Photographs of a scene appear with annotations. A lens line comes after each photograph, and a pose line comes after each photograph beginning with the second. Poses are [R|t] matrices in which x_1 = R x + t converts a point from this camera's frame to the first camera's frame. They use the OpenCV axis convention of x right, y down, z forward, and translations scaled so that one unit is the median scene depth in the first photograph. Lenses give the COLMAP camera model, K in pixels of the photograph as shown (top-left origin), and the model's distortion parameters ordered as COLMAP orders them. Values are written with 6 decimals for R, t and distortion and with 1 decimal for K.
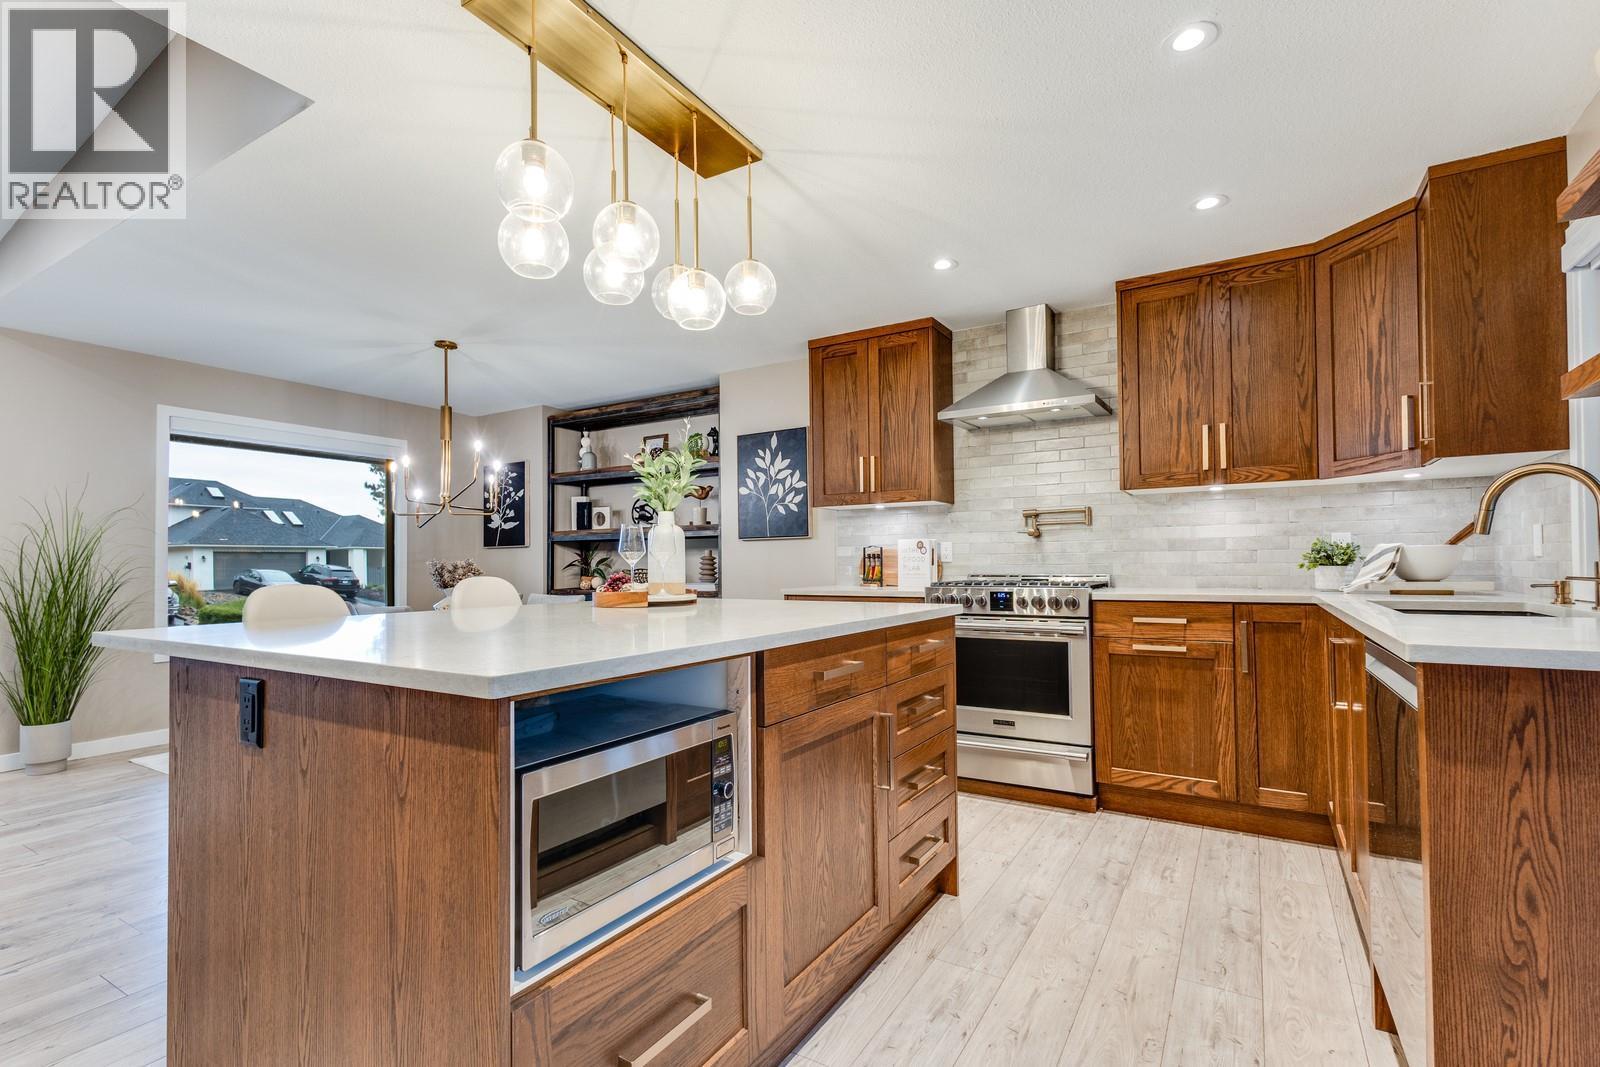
lens RADIAL K [[758.6, 0, 800.2], [0, 758.6, 546.5], [0, 0, 1]] dist [0.017168, -0.000390]
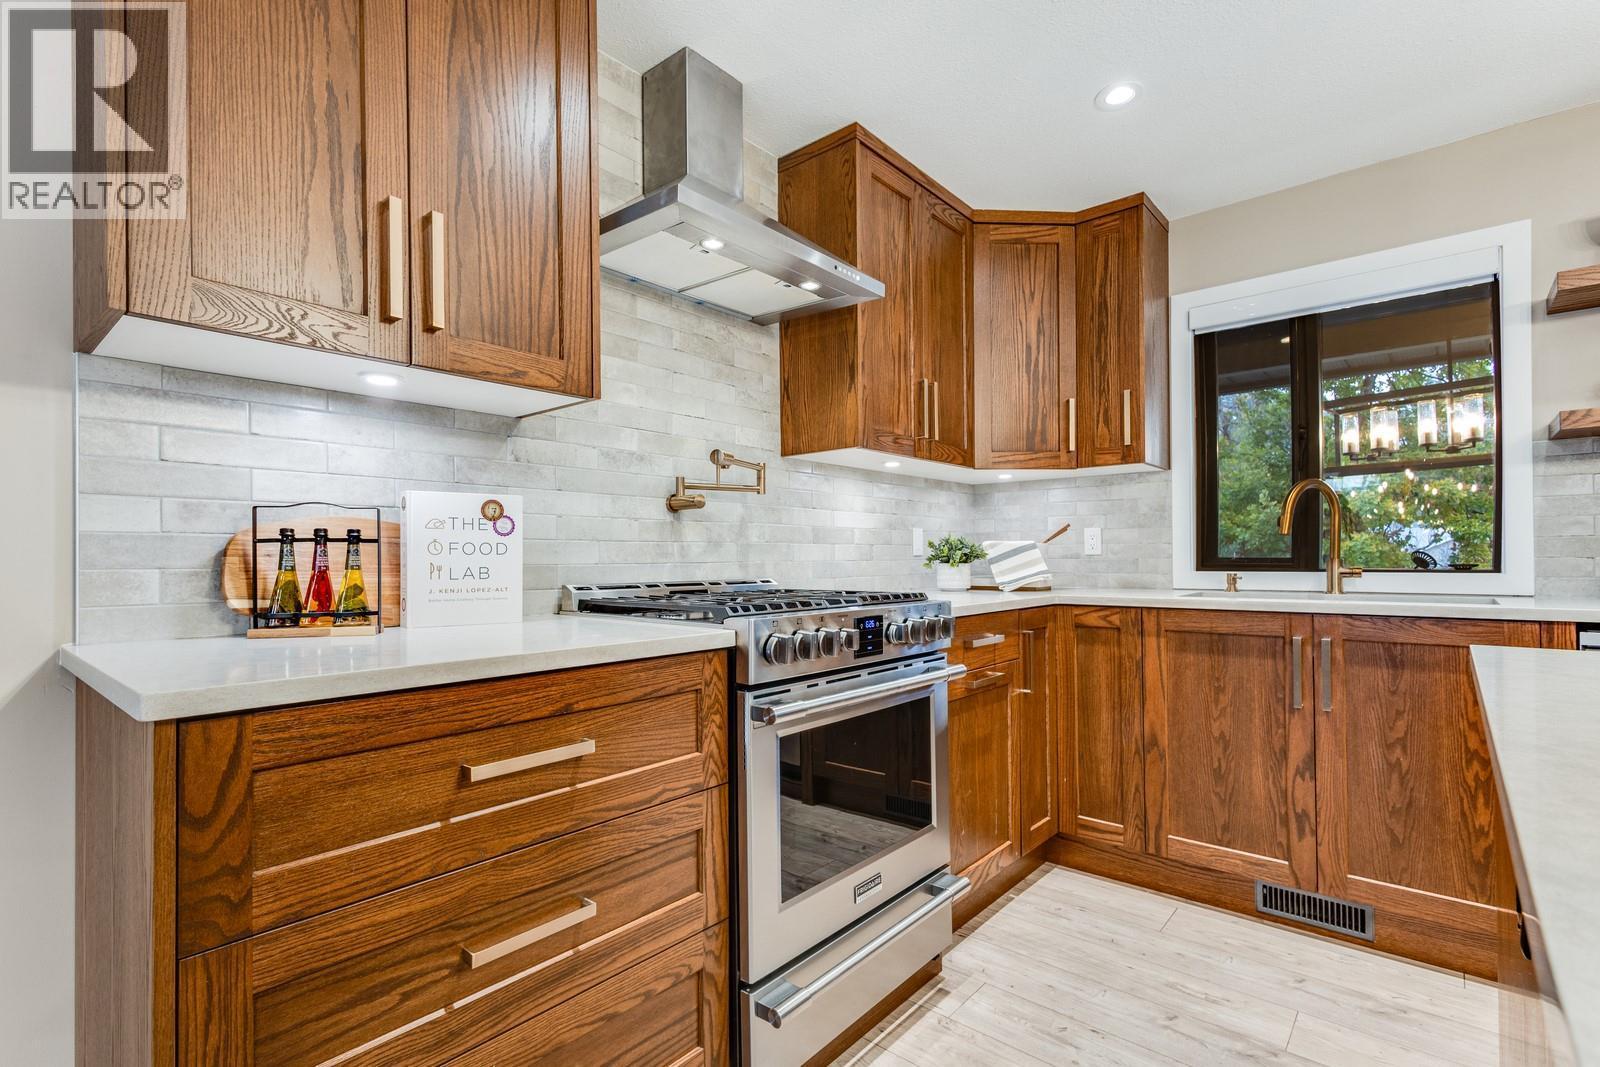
lens RADIAL K [[758.6, 0, 802.0], [0, 758.6, 546.9], [0, 0, 1]] dist [0.017168, -0.000390]
pose [[0.159927, 0.022061, 0.986882, -0.237730], [-0.019715, 0.999622, -0.019151, 0.025656], [-0.986932, -0.016394, 0.160301, 1.009974]]
